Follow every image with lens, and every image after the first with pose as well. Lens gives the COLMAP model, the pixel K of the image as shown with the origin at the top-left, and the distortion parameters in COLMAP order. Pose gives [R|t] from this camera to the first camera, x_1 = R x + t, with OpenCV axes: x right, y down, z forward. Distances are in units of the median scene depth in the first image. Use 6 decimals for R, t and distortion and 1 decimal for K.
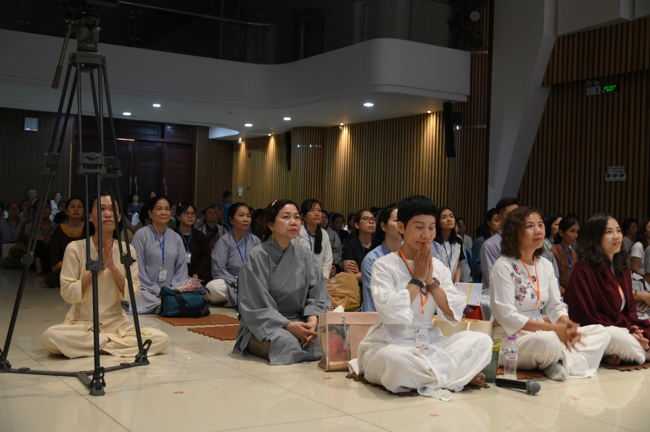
lens RADIAL K [[826.7, 0, 325.0], [0, 826.7, 216.0], [0, 0, 1]] dist [-0.001229, -0.000190]
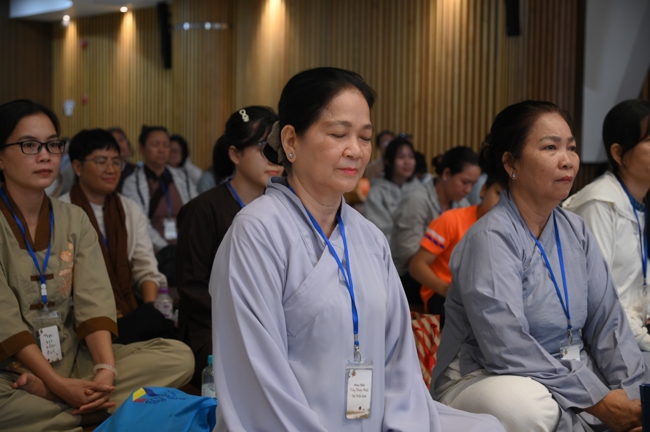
lens RADIAL K [[1075.4, 0, 325.0], [0, 1075.4, 216.0], [0, 0, 1]] dist [0.041895, 0.103716]
pose [[0.979306, -0.033715, 0.199556, -0.088276], [0.020437, 0.997460, 0.068227, -0.001439], [-0.201349, -0.062737, 0.977508, 0.221794]]
